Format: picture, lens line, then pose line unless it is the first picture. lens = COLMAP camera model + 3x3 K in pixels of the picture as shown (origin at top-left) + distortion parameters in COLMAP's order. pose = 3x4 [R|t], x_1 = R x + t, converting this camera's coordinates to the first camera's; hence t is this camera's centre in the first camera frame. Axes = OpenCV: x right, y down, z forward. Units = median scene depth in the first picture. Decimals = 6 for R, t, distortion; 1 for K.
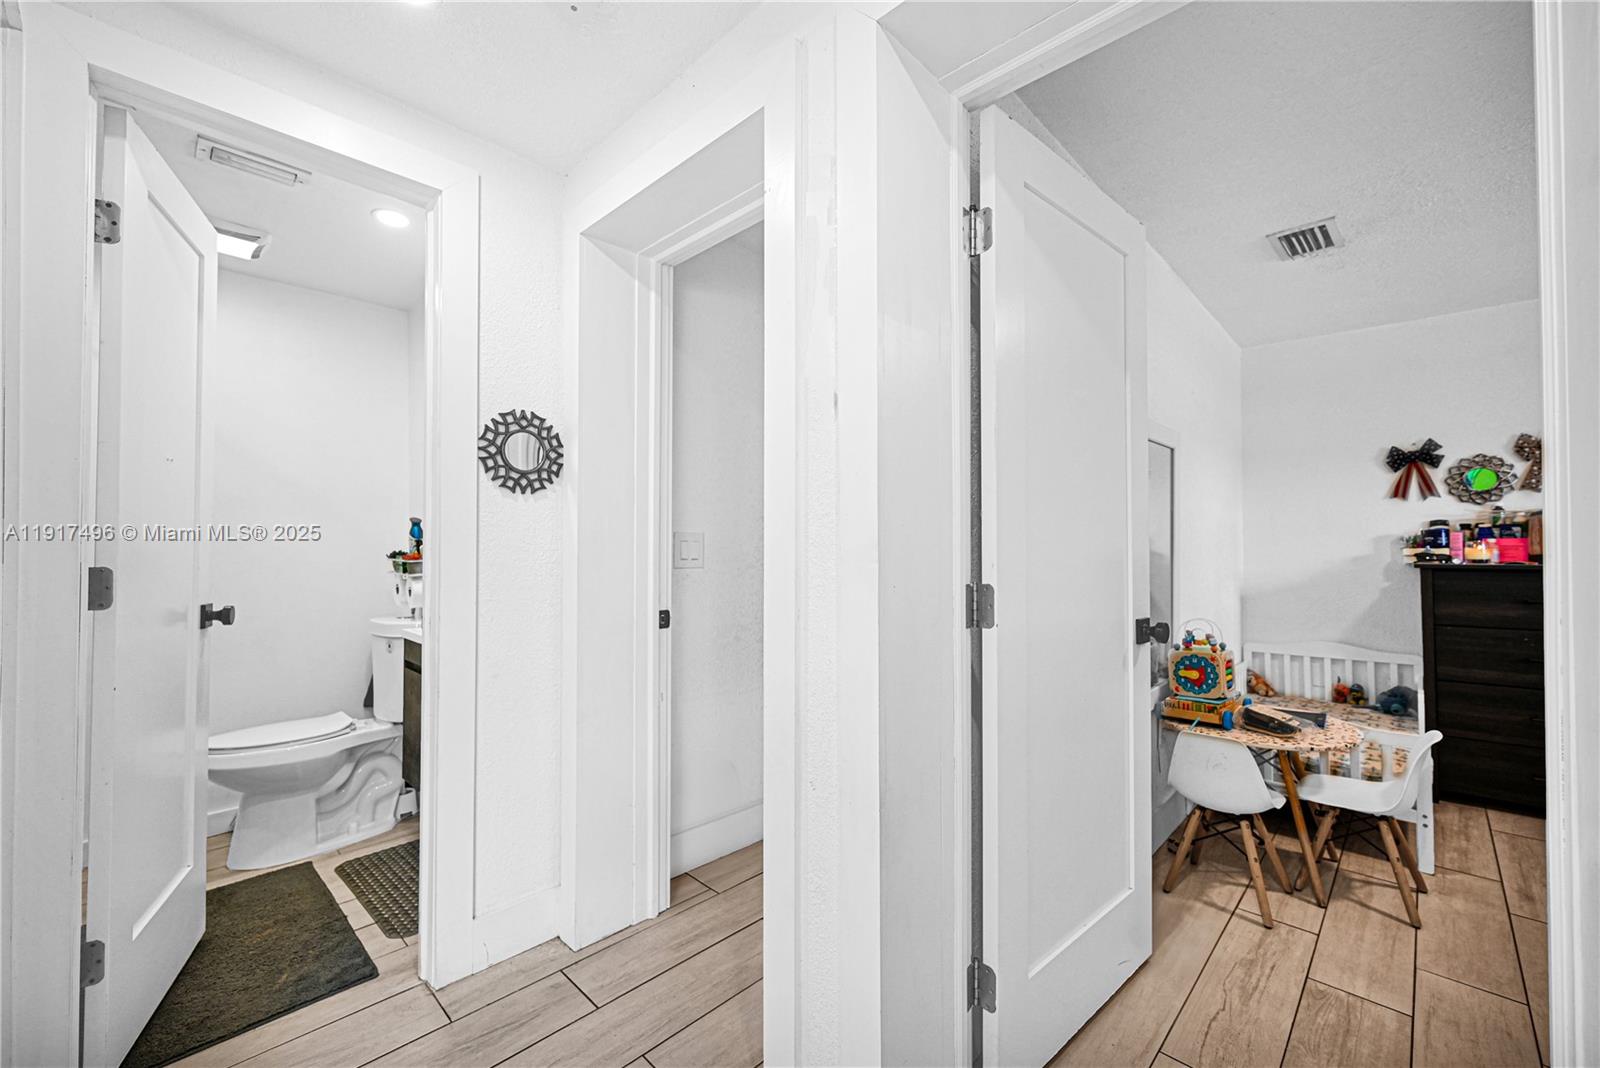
lens RADIAL K [[637.9, 0, 792.5], [0, 637.9, 538.7], [0, 0, 1]] dist [0.000765, 0.000109]
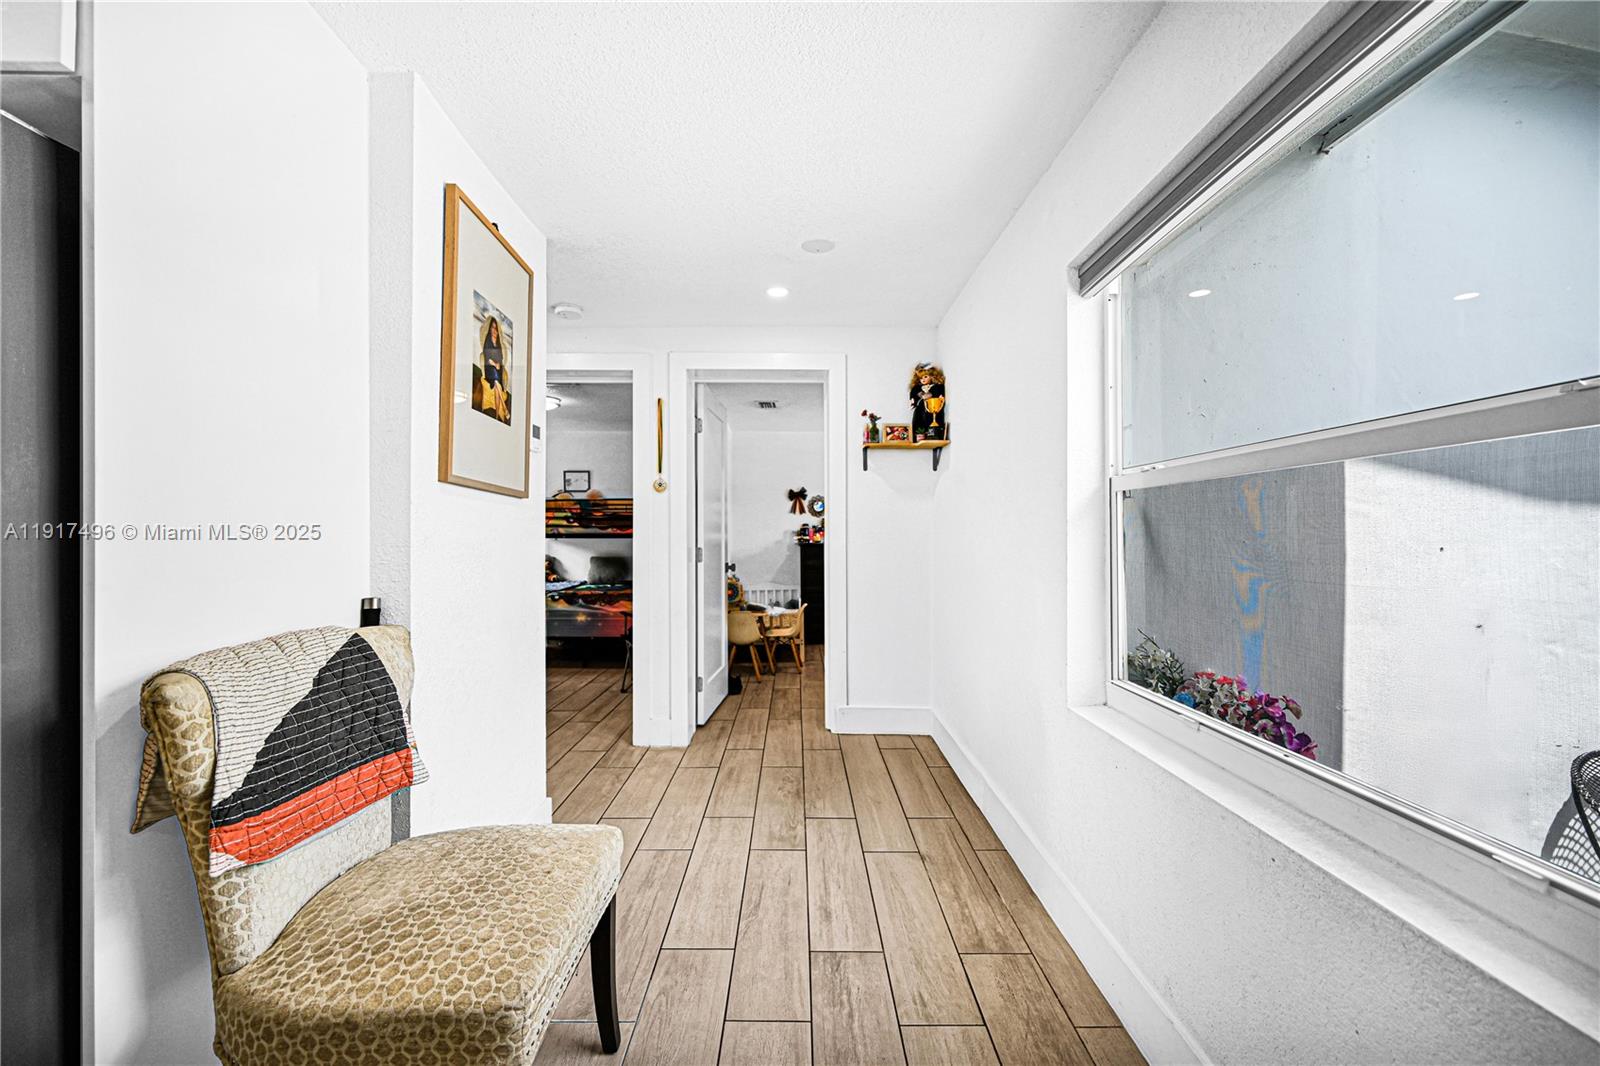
lens RADIAL K [[637.9, 0, 795.2], [0, 637.9, 534.0], [0, 0, 1]] dist [0.000765, 0.000109]
pose [[0.710818, 0.001045, 0.703376, -0.584099], [-0.006305, 0.999968, 0.004886, -0.003477], [-0.703348, -0.007908, 0.710801, -0.562314]]
